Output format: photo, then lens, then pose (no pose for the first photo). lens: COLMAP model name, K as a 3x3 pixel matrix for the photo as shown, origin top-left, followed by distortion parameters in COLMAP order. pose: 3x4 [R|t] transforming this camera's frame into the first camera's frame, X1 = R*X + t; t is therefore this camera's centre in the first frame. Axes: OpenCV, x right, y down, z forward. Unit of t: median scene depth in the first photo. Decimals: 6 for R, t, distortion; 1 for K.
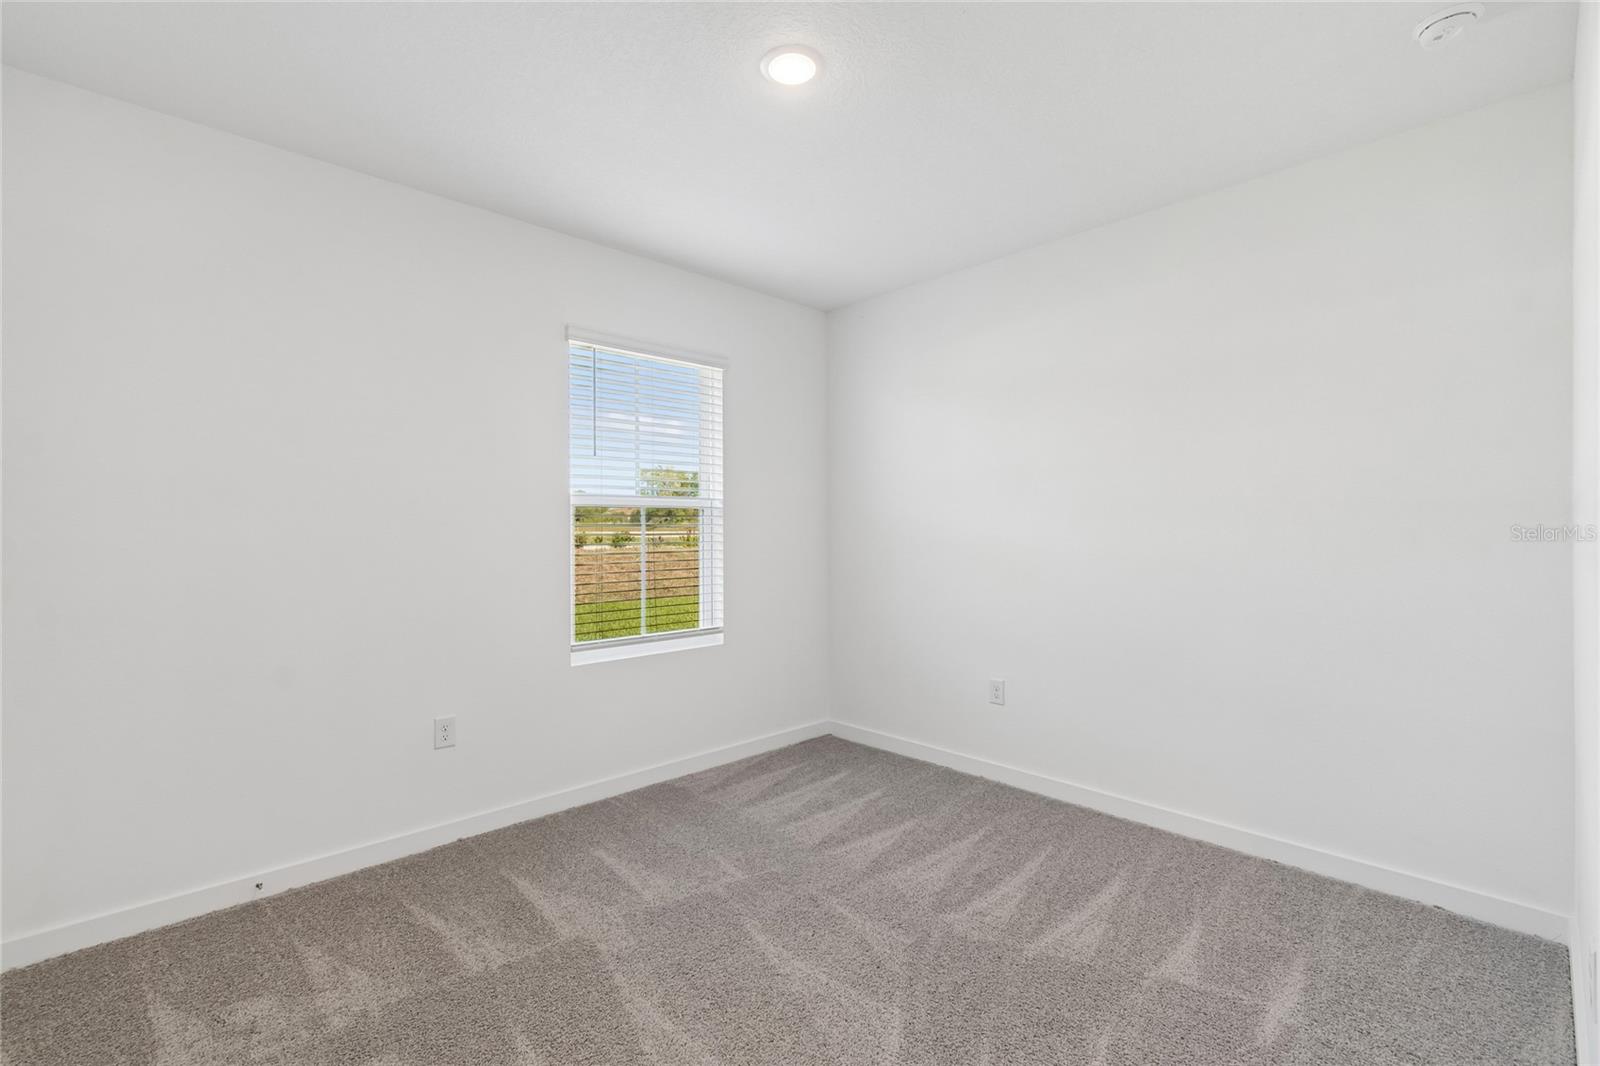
lens RADIAL K [[739.8, 0, 764.8], [0, 739.8, 533.1], [0, 0, 1]] dist [0.007203, 0.000008]
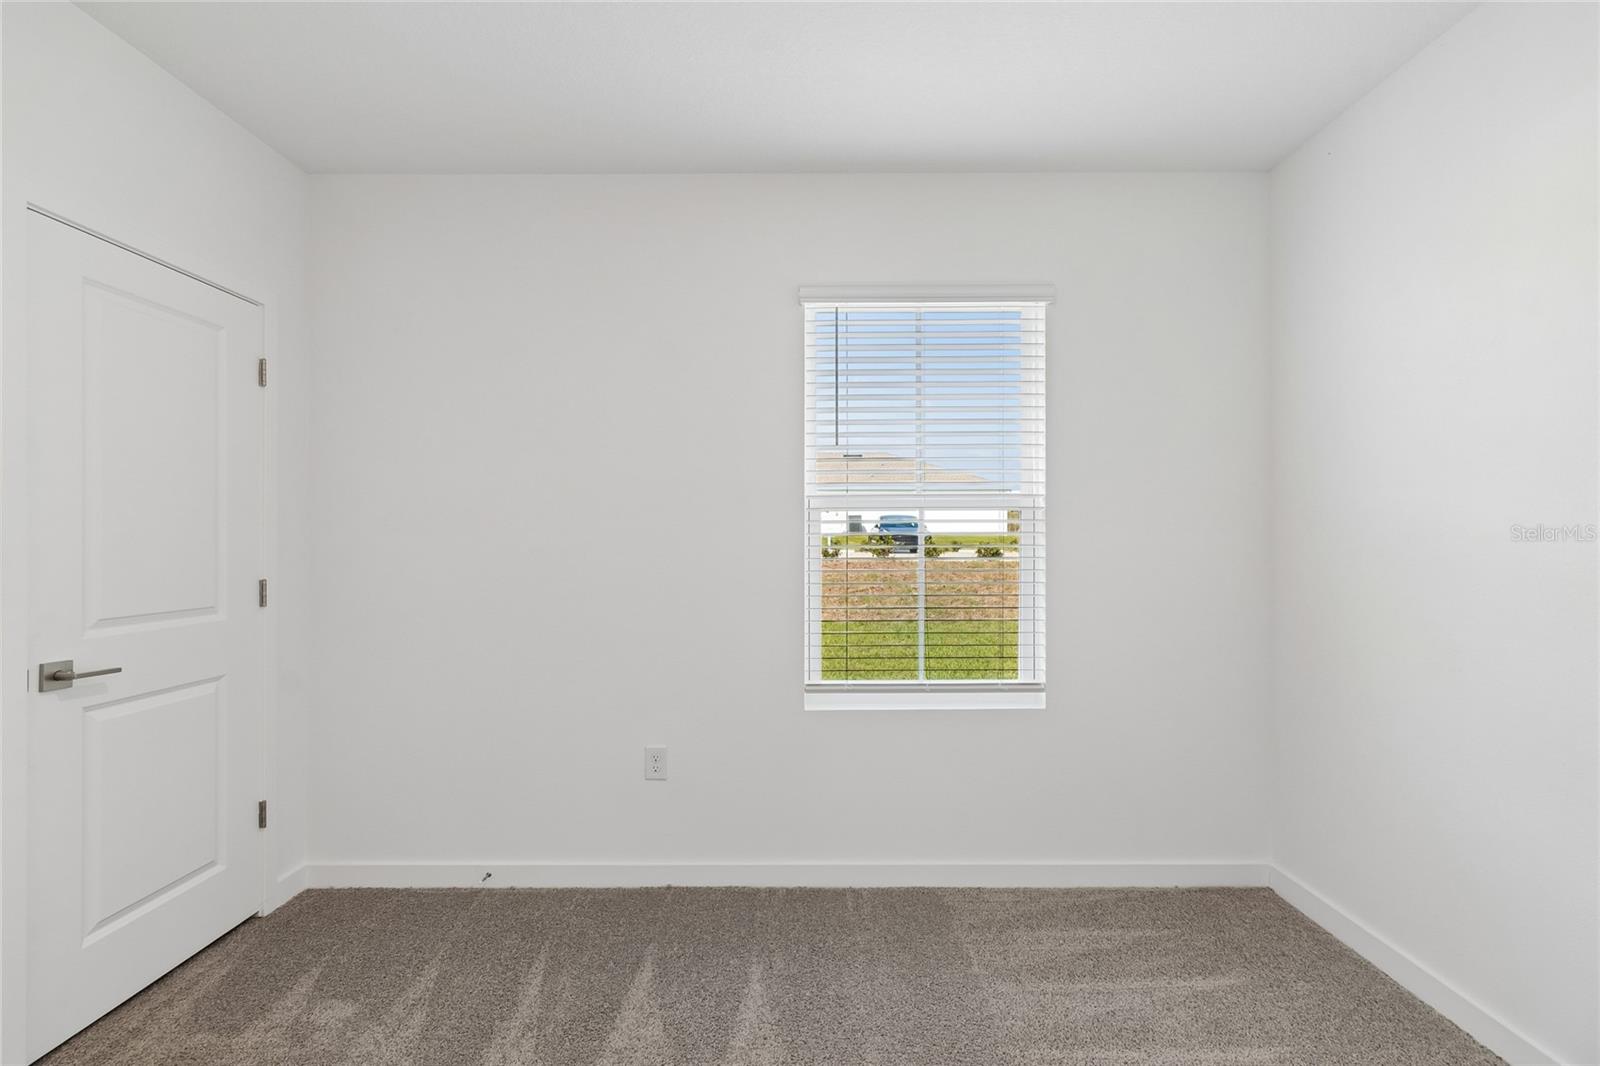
lens RADIAL K [[739.8, 0, 796.4], [0, 739.8, 528.6], [0, 0, 1]] dist [0.007203, 0.000008]
pose [[0.728265, 0.007297, -0.685256, 0.263994], [-0.001709, 0.999960, 0.008832, -0.022882], [0.685293, -0.005261, 0.728248, 0.385693]]
